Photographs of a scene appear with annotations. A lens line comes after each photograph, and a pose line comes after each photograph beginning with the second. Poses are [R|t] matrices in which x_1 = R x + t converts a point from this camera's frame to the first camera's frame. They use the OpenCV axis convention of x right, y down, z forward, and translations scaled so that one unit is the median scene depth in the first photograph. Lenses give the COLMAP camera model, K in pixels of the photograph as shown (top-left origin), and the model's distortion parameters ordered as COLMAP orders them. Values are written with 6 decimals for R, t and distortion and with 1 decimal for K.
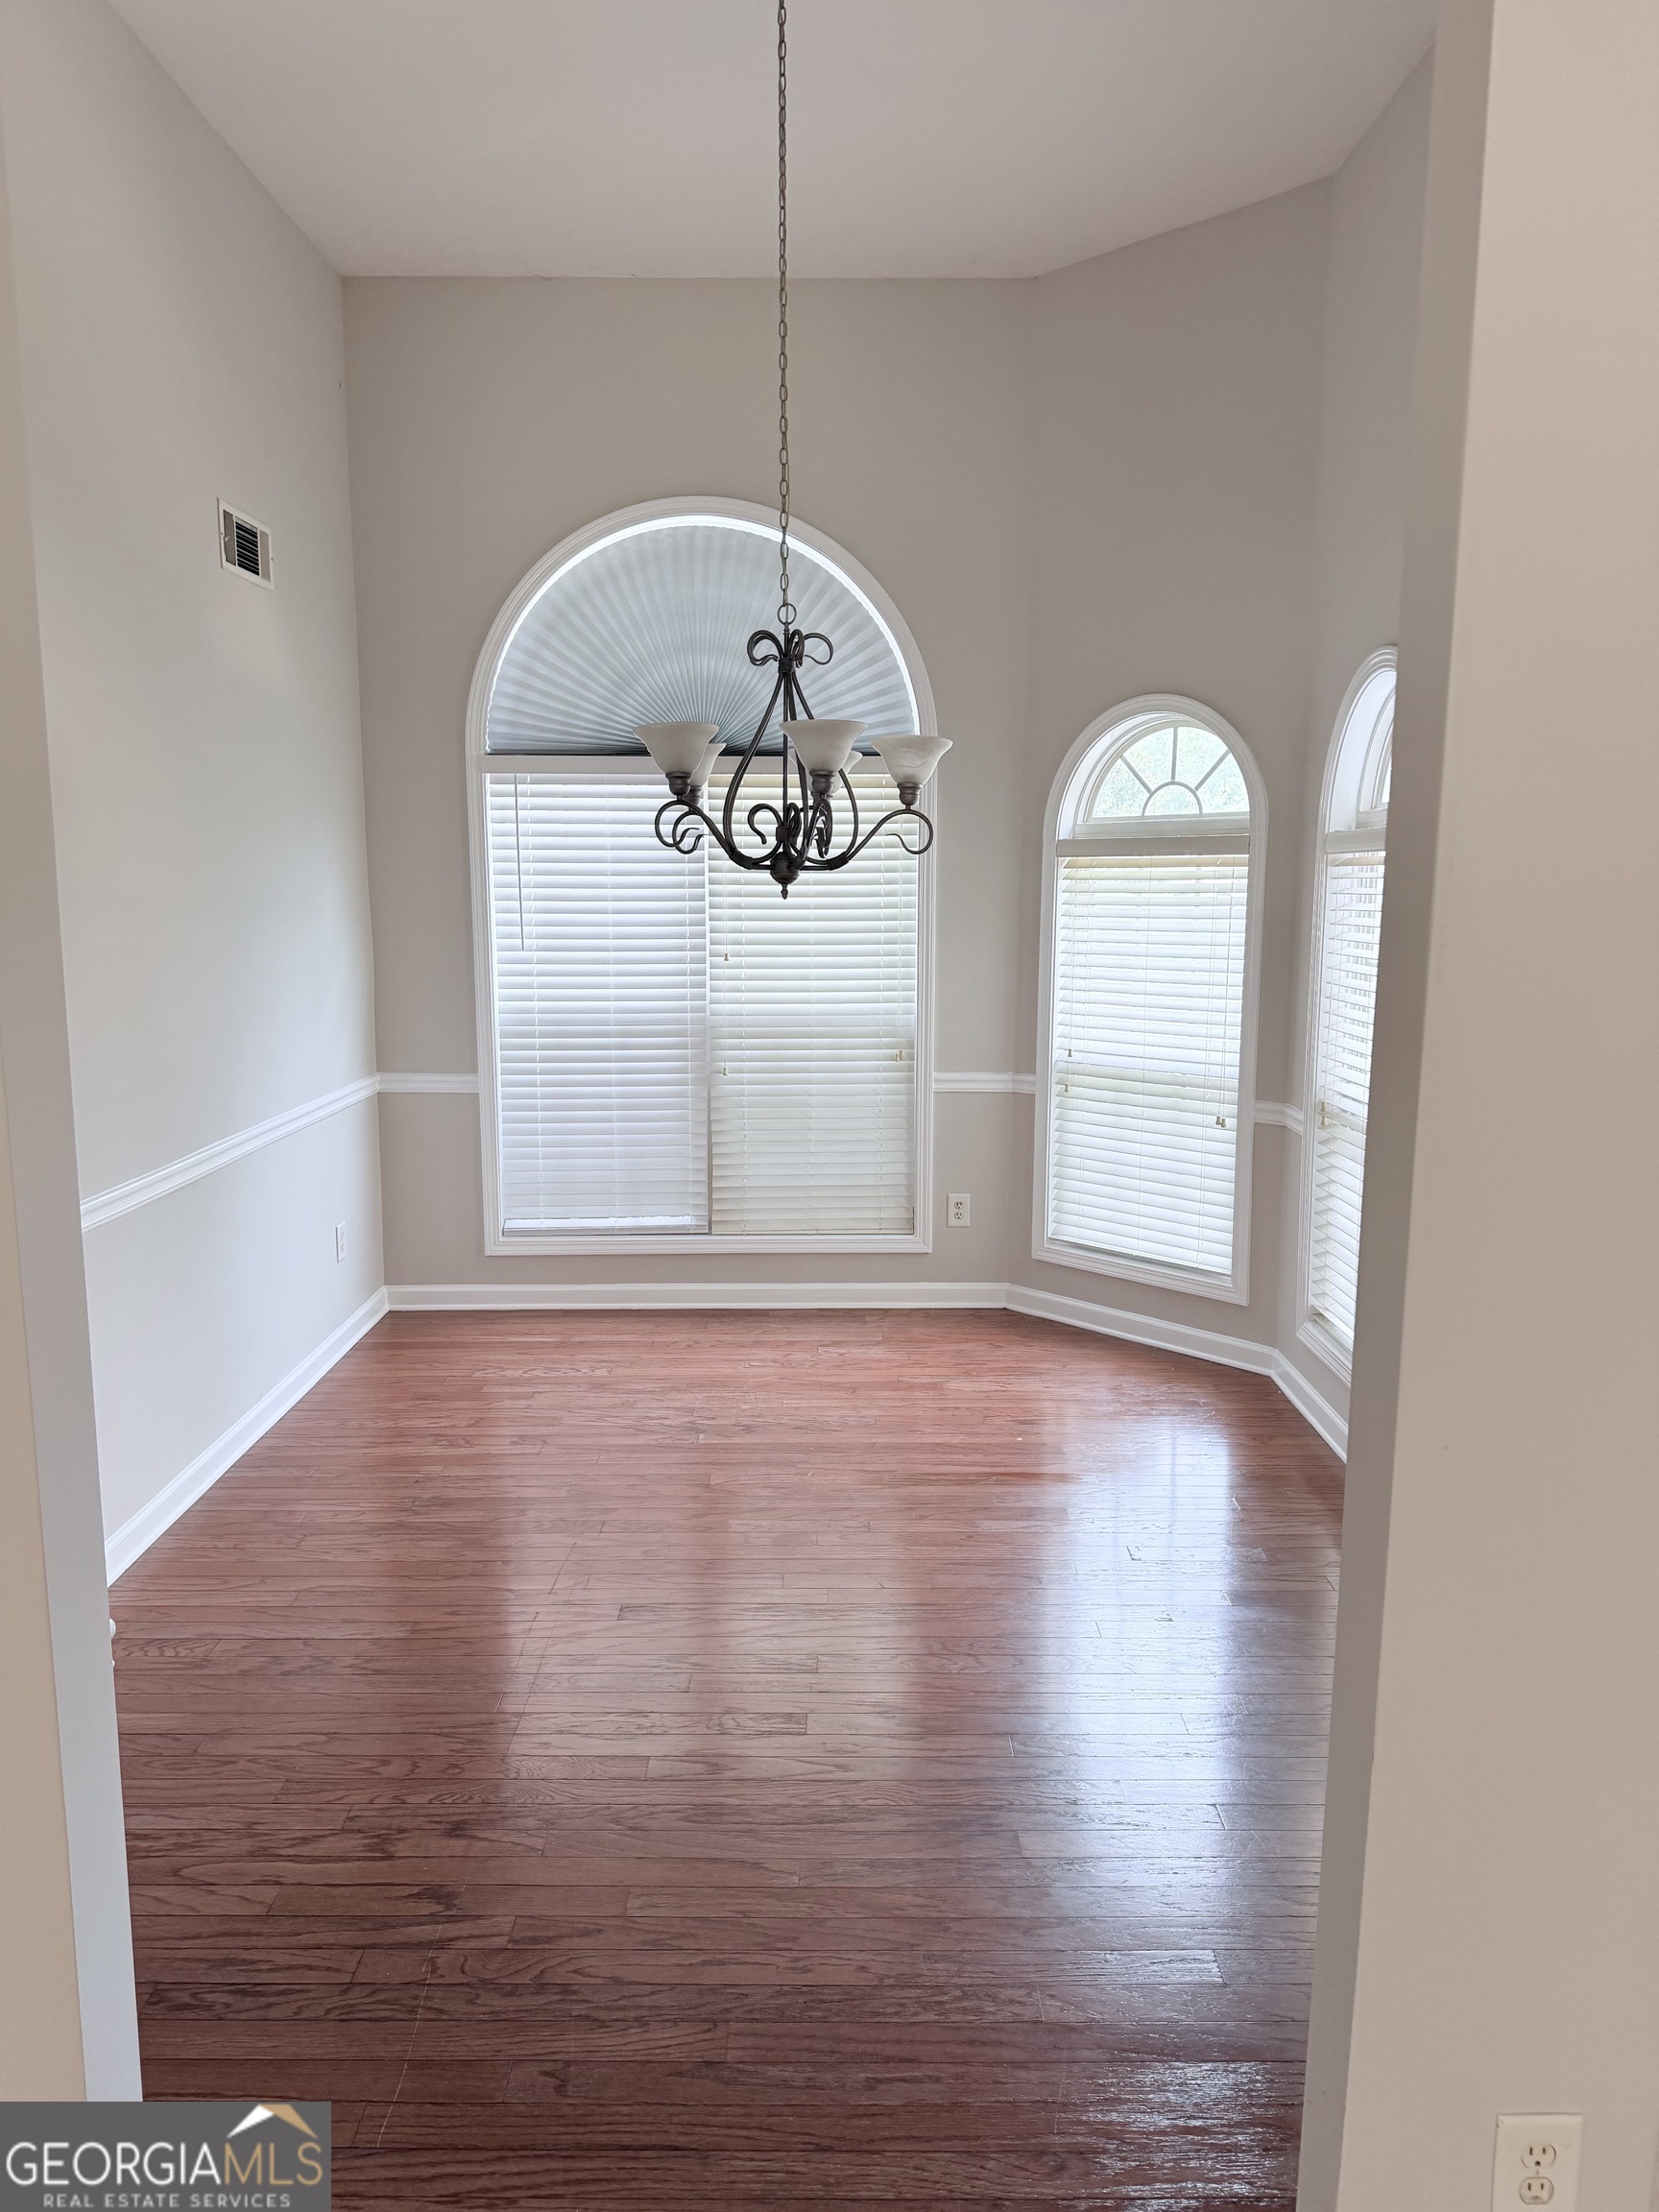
lens RADIAL K [[1546.7, 0, 834.2], [0, 1546.7, 1115.3], [0, 0, 1]] dist [0.045477, -0.001460]
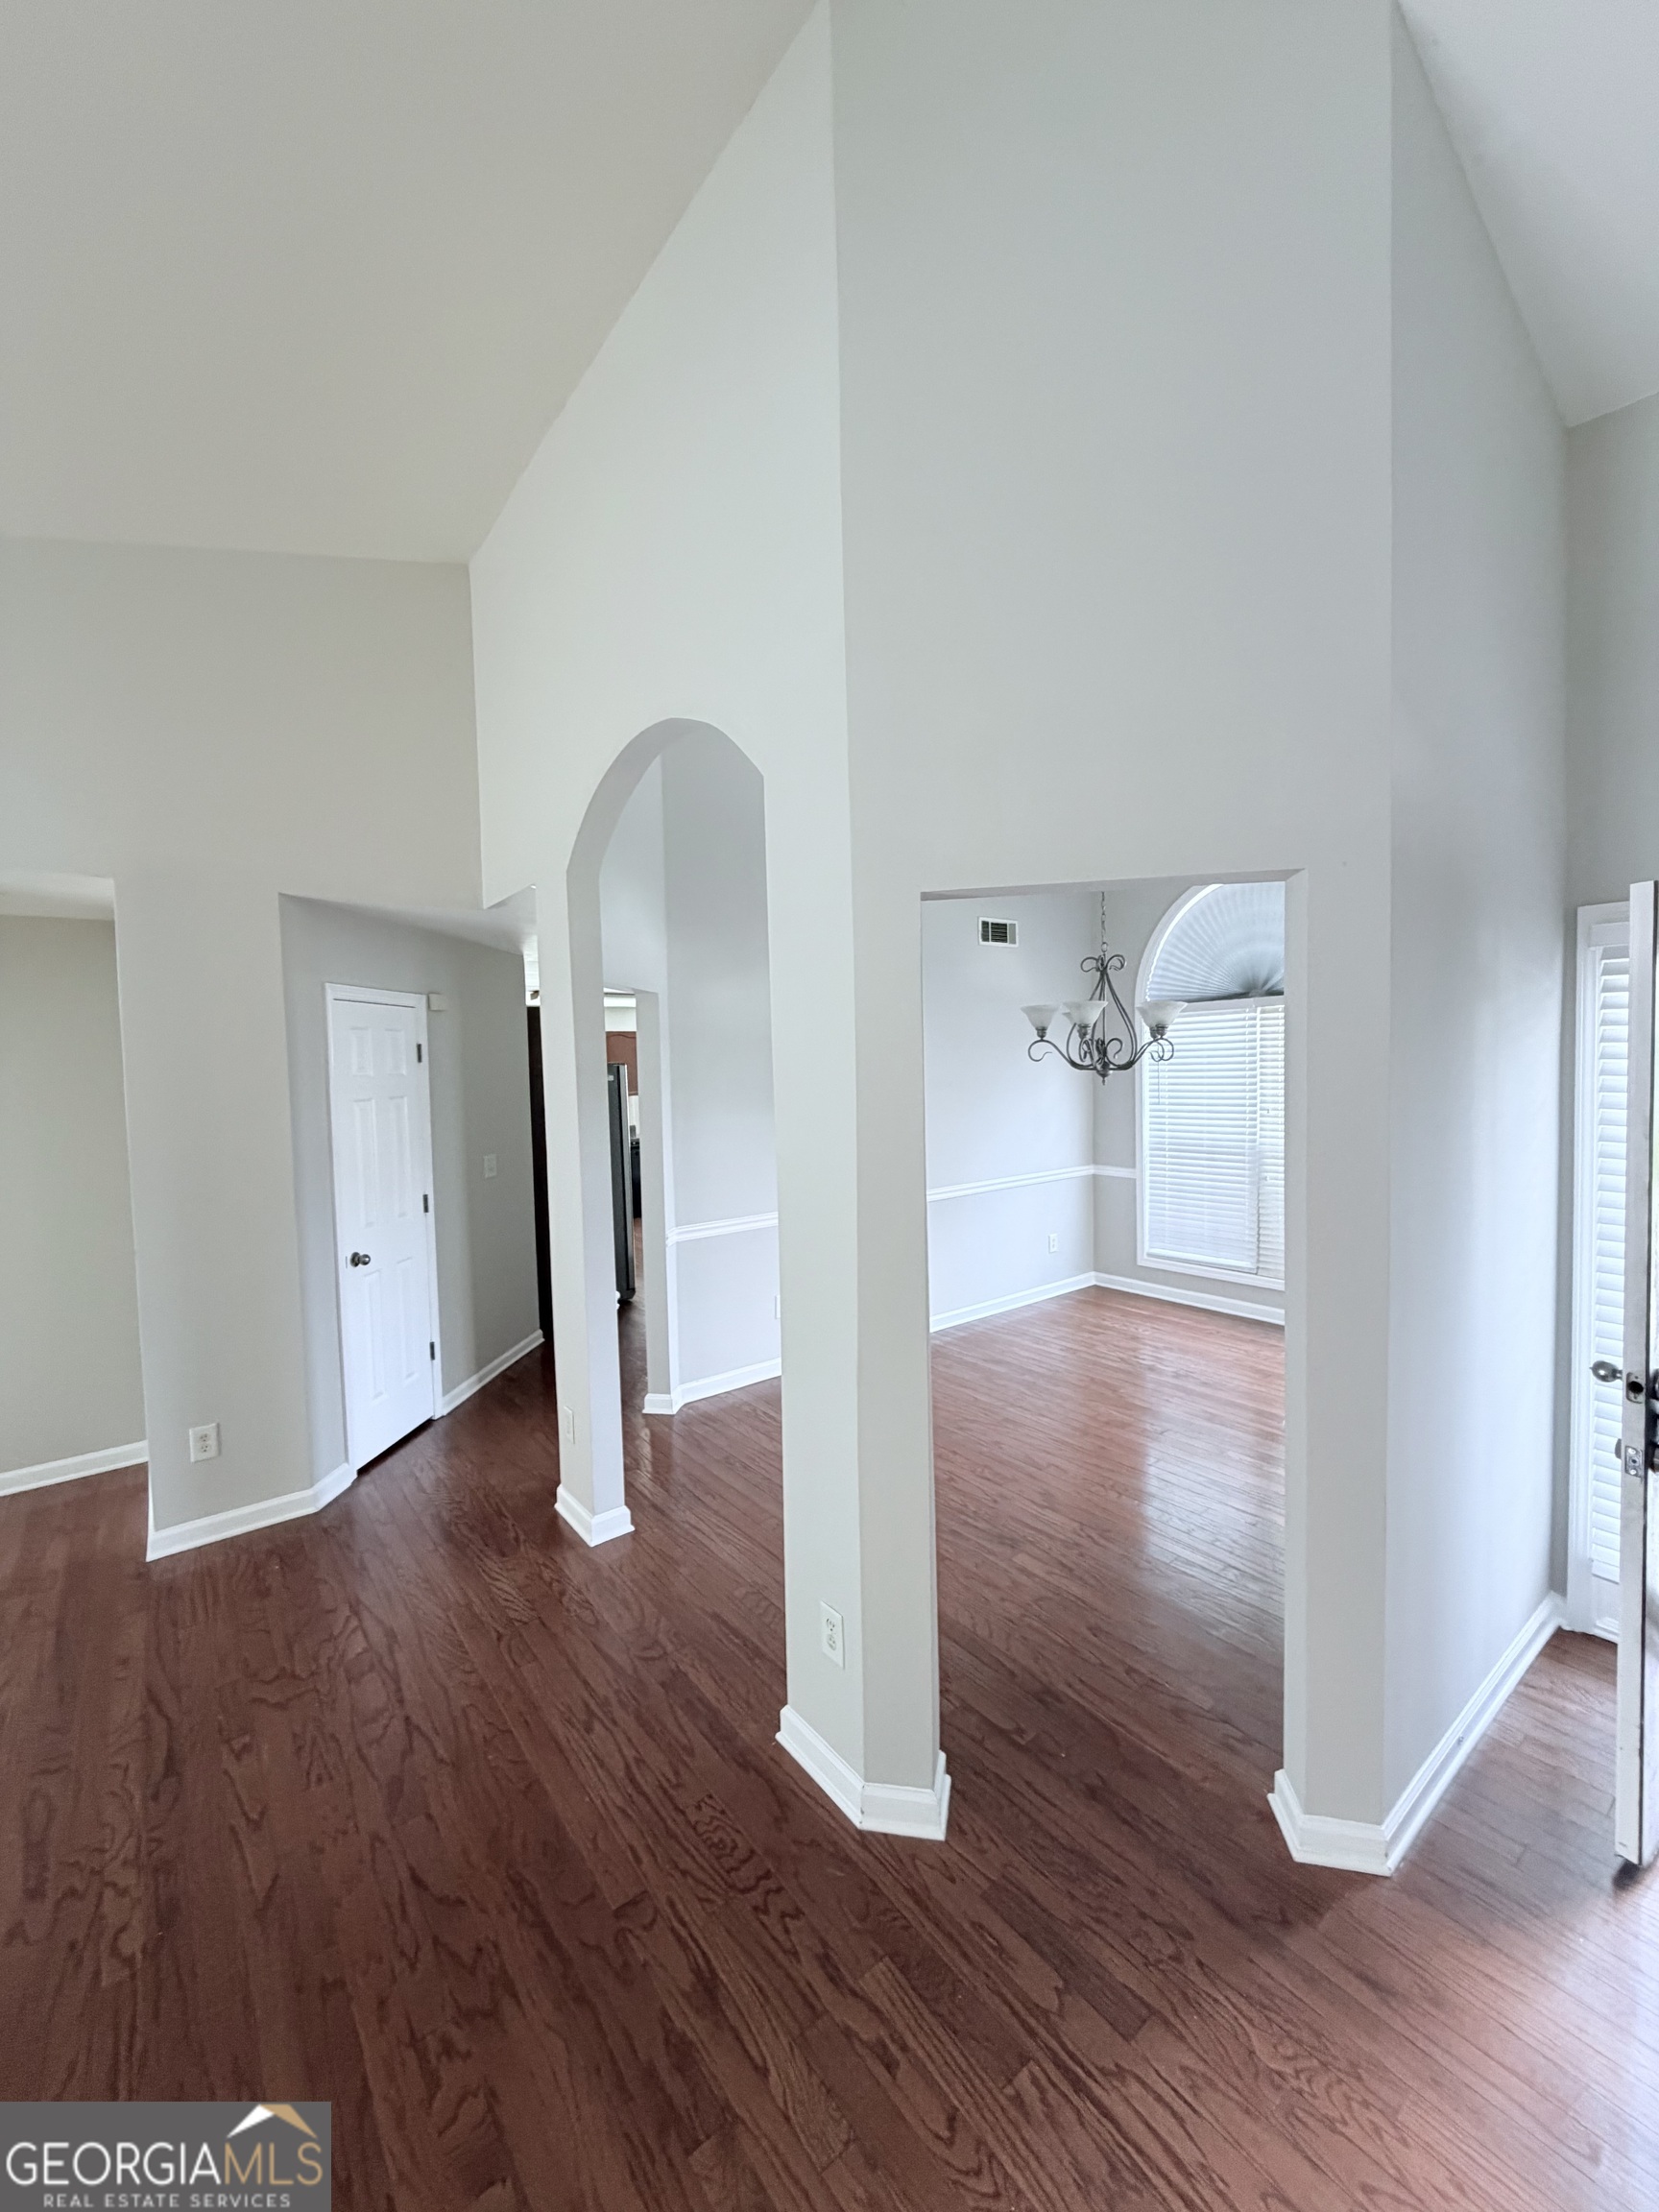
lens RADIAL K [[886.2, 0, 849.3], [0, 886.2, 1108.1], [0, 0, 1]] dist [-0.000941, 0.000126]
pose [[0.615982, 0.027092, -0.787294, 0.427702], [-0.100035, 0.994008, -0.044062, -0.018458], [0.781383, 0.105898, 0.615001, 0.036319]]
